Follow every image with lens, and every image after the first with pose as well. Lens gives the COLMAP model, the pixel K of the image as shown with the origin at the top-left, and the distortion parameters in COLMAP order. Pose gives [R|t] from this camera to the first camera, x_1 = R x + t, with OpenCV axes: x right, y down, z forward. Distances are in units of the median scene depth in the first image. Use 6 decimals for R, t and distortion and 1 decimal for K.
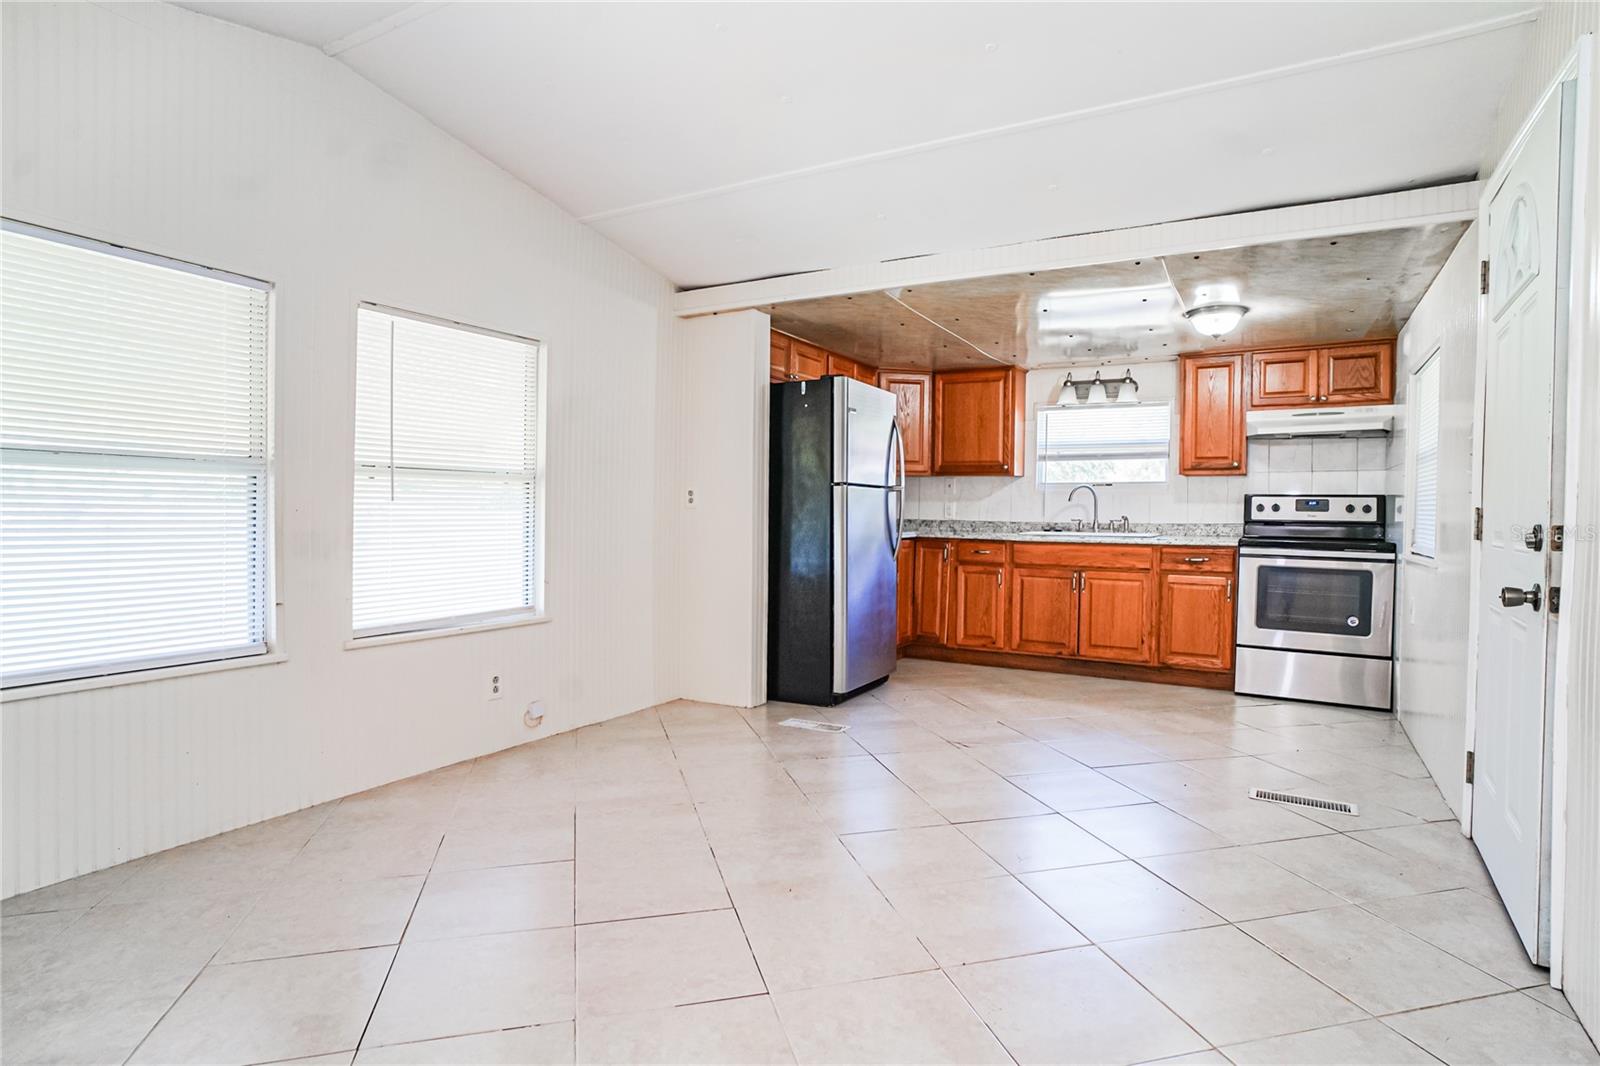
lens RADIAL K [[830.9, 0, 823.6], [0, 830.9, 530.9], [0, 0, 1]] dist [-0.031752, 0.014224]
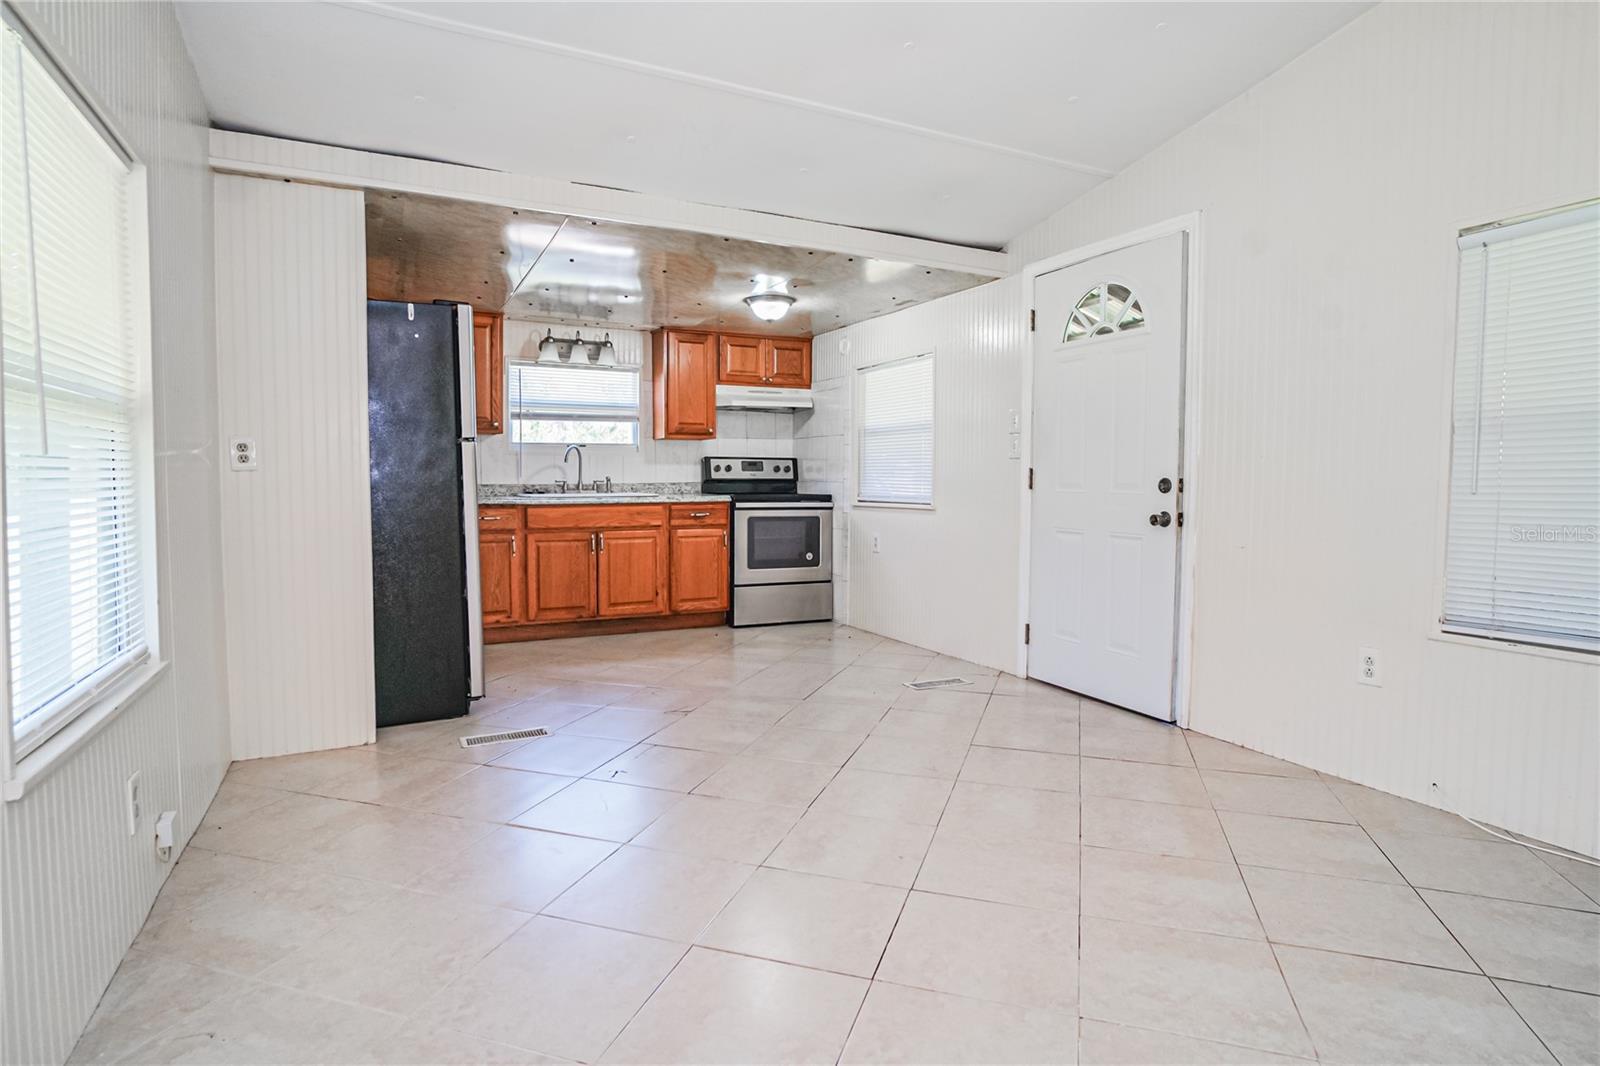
lens RADIAL K [[830.9, 0, 790.3], [0, 830.9, 532.6], [0, 0, 1]] dist [-0.031752, 0.014224]
pose [[0.574279, -0.063453, 0.816197, -0.392731], [0.024090, 0.997870, 0.060626, -0.006414], [-0.818305, -0.015154, 0.574585, 0.241804]]
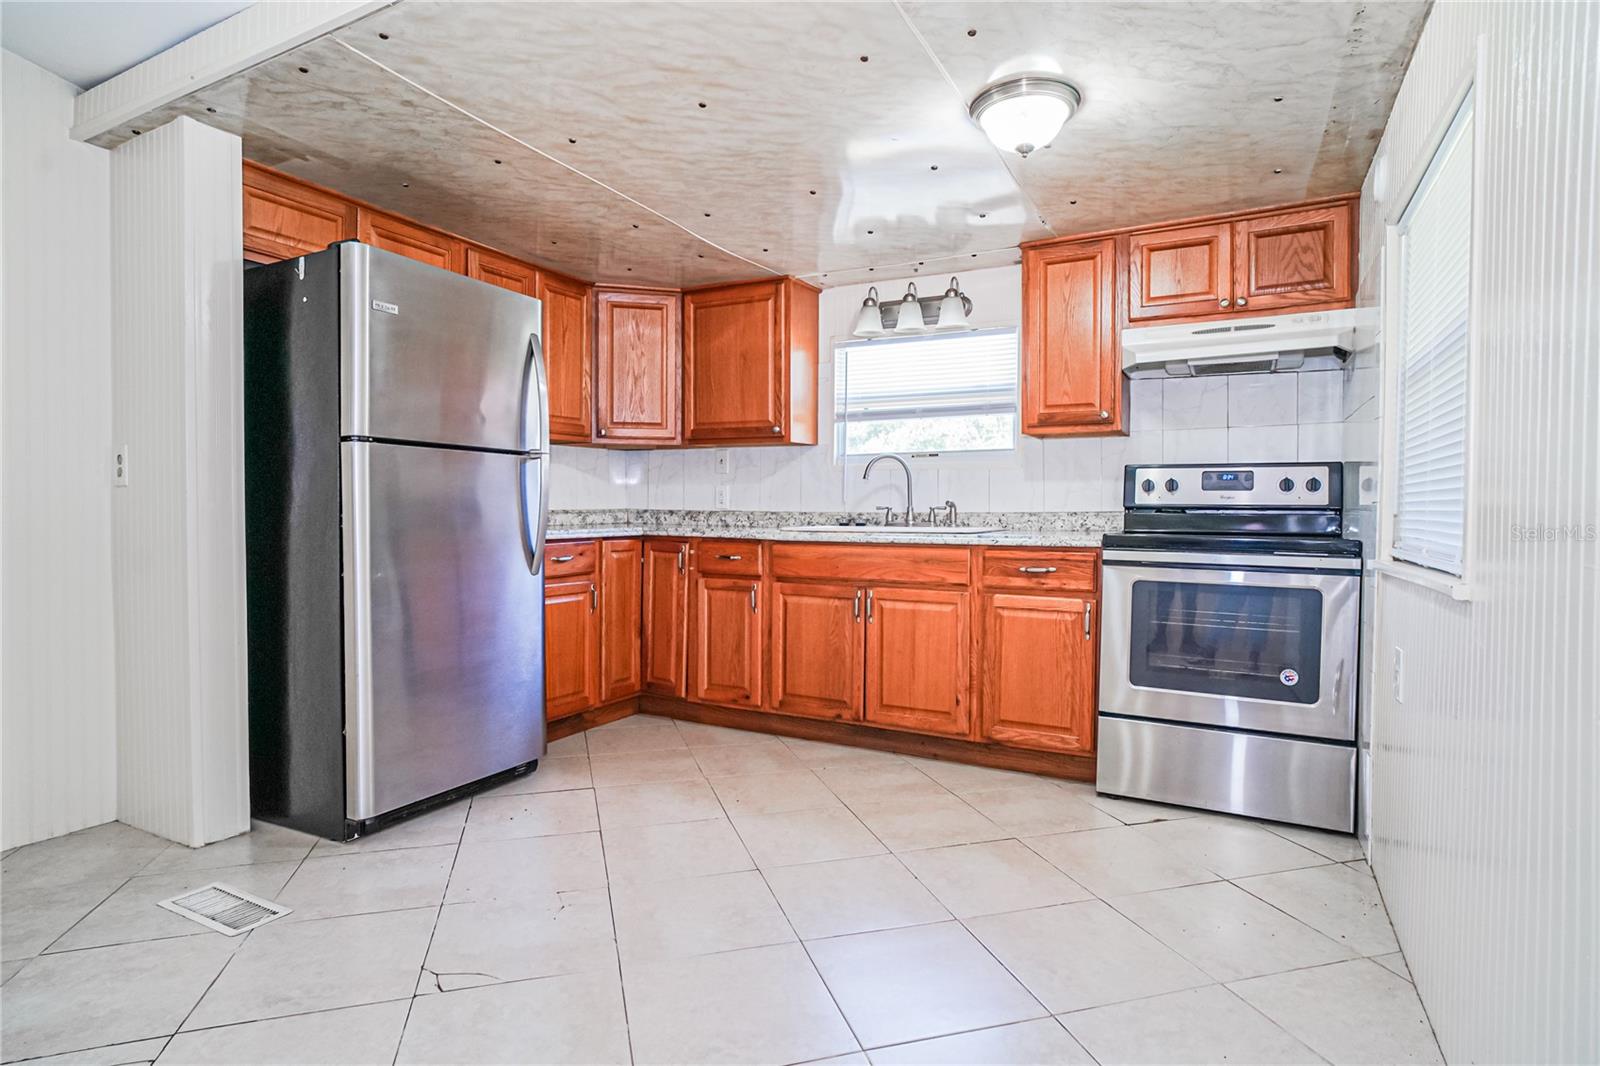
lens RADIAL K [[830.9, 0, 806.0], [0, 830.9, 527.8], [0, 0, 1]] dist [-0.031752, 0.014224]
pose [[0.999773, -0.005348, 0.020643, 0.261895], [0.005411, 0.999981, -0.003015, 0.004815], [-0.020626, 0.003126, 0.999782, 0.382929]]
